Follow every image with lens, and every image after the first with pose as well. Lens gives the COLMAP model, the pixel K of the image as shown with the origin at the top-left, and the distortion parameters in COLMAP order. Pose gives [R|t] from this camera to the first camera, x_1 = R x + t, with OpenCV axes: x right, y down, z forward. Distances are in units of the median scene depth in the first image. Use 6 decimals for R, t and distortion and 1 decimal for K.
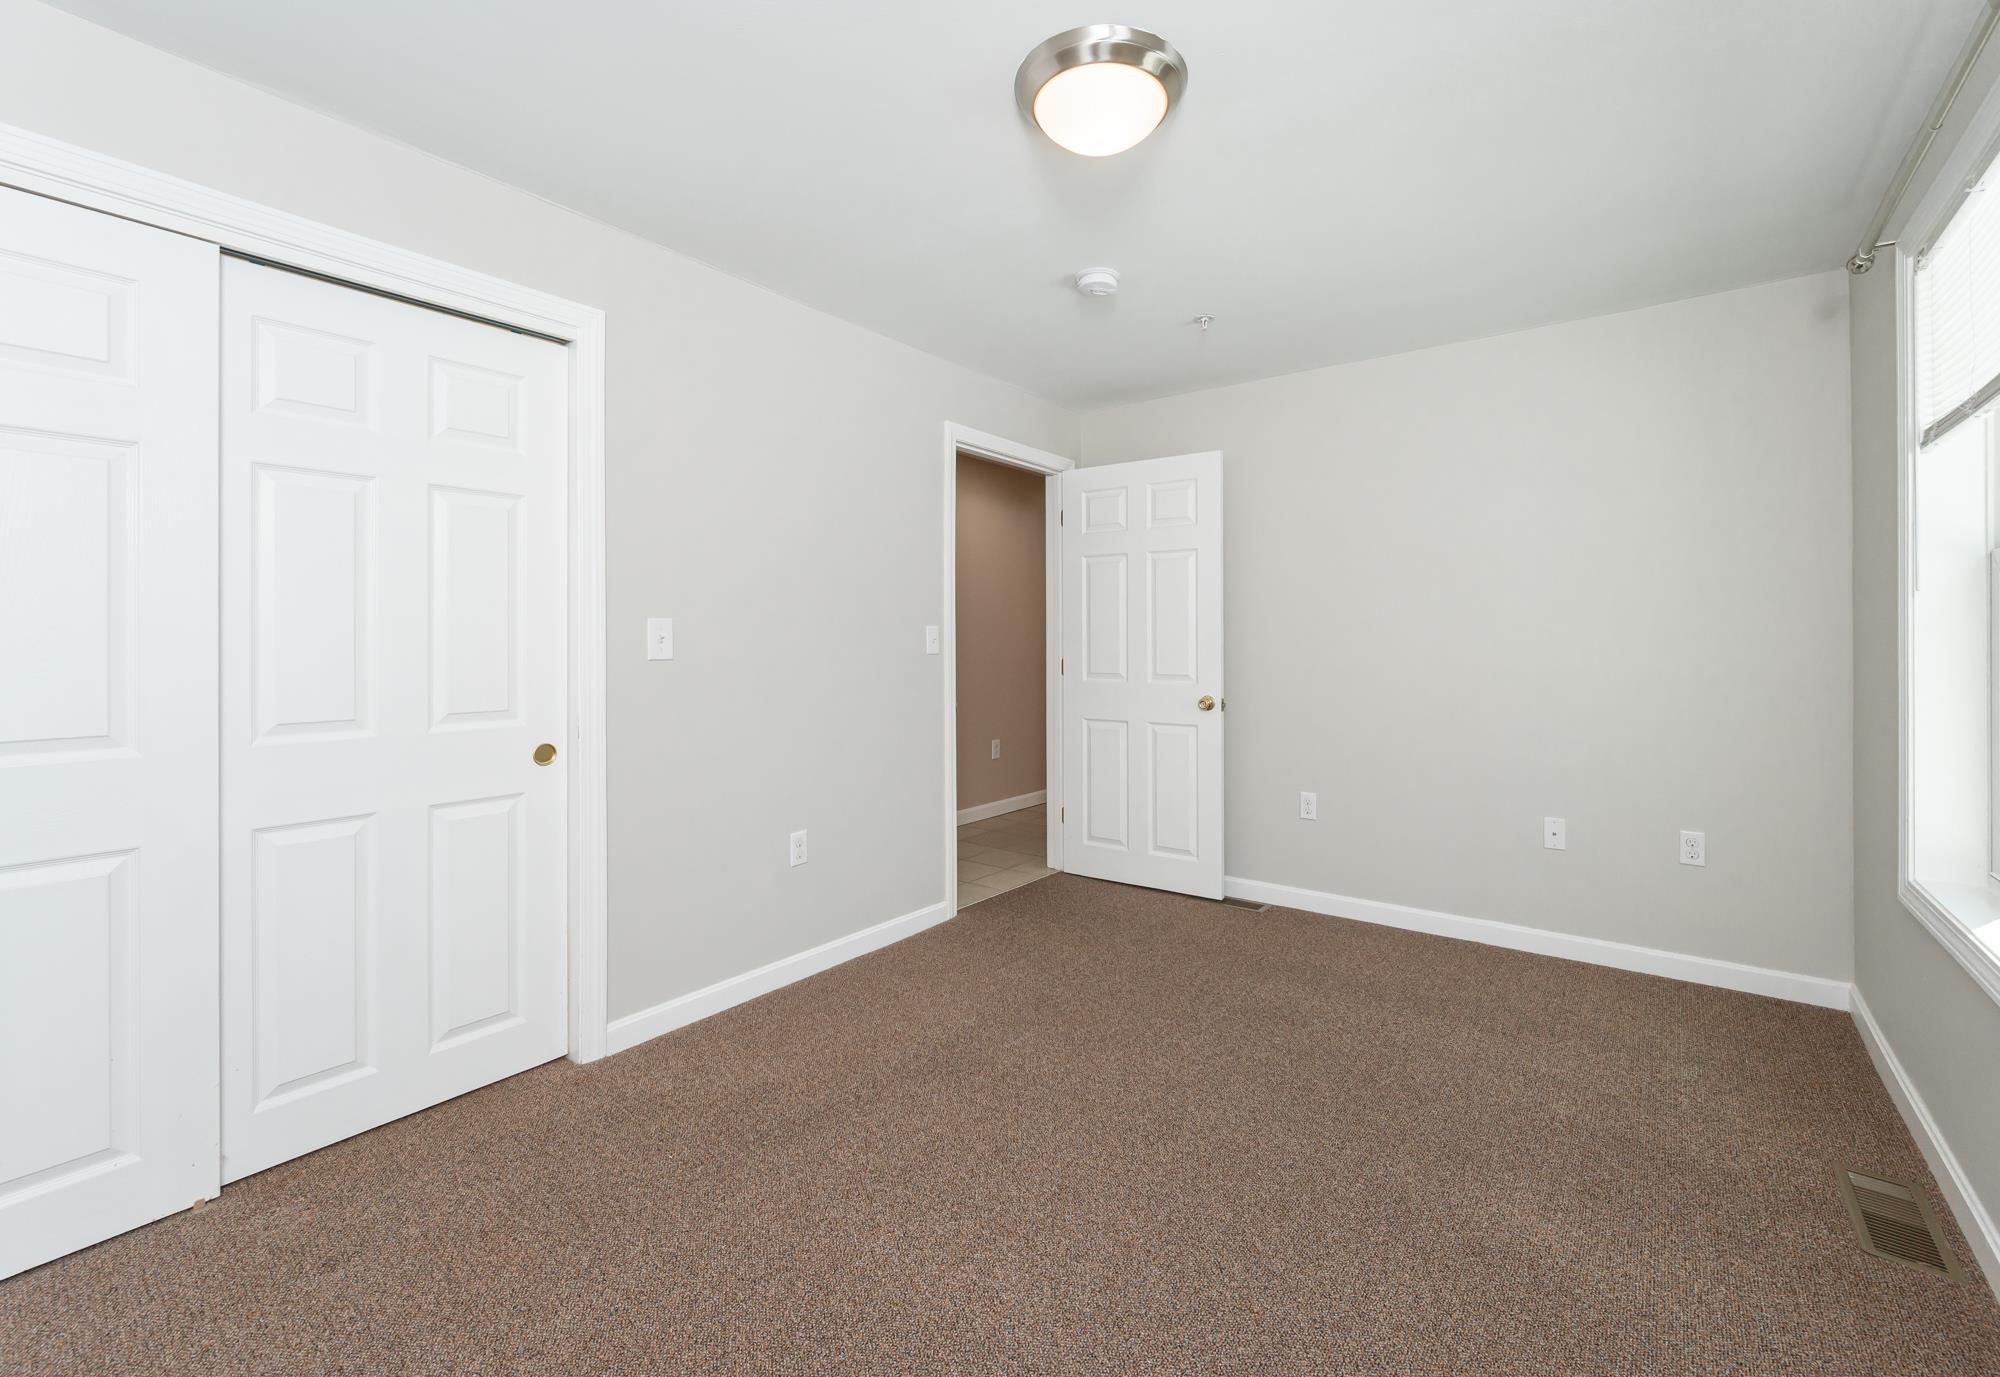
lens RADIAL K [[861.1, 0, 1088.1], [0, 861.1, 642.0], [0, 0, 1]] dist [-0.001125, -0.000175]
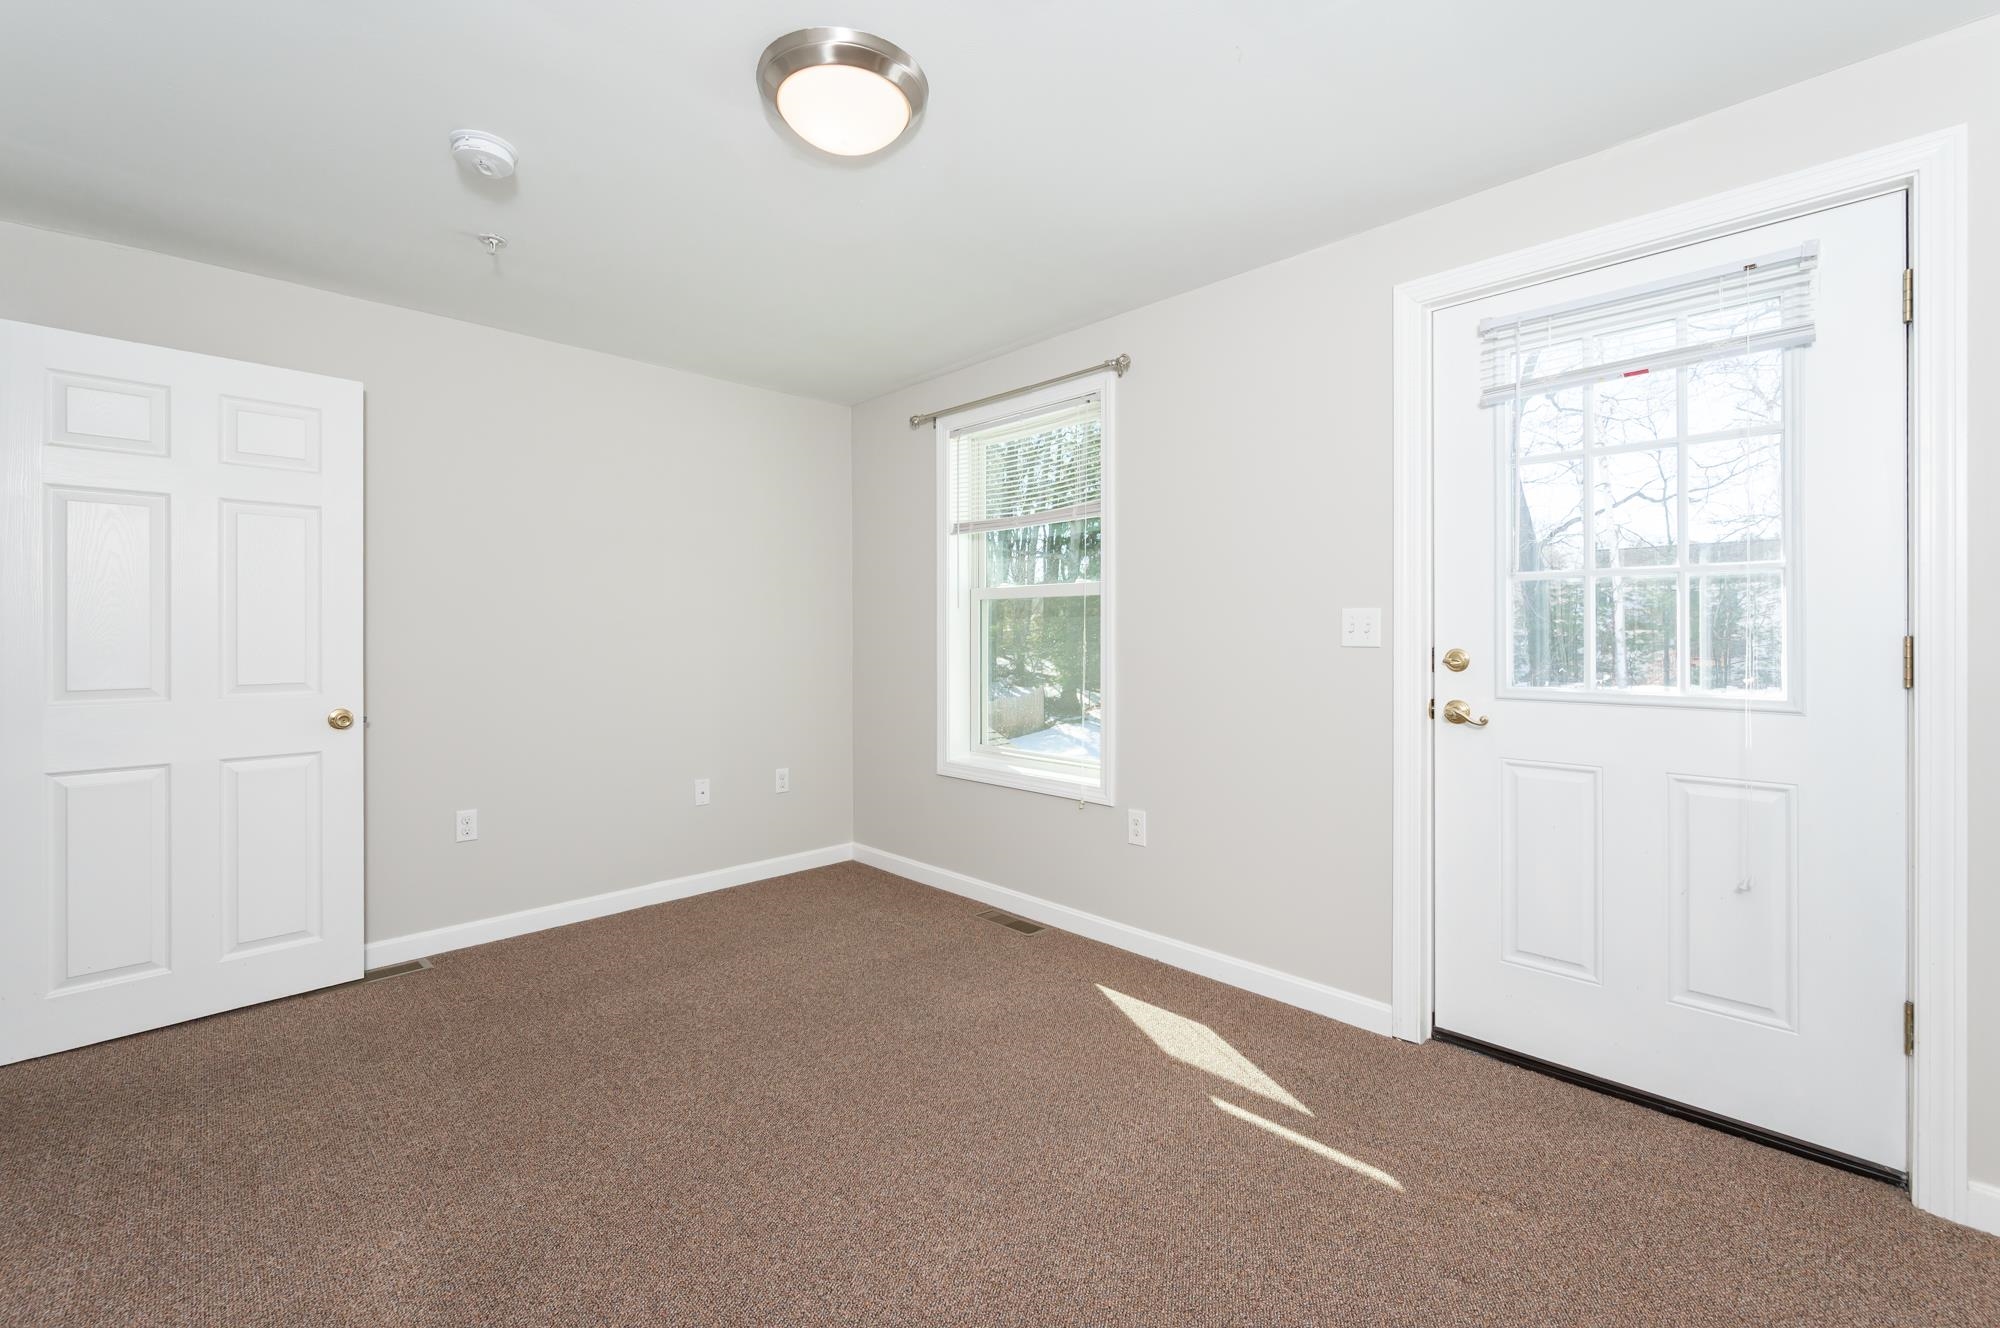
lens RADIAL K [[809.2, 0, 1009.5], [0, 809.2, 631.6], [0, 0, 1]] dist [-0.000529, -0.000074]
pose [[0.187228, 0.003349, 0.982311, -0.688477], [0.004183, 0.999982, -0.004207, 0.002137], [-0.982308, 0.004896, 0.187211, 0.487308]]
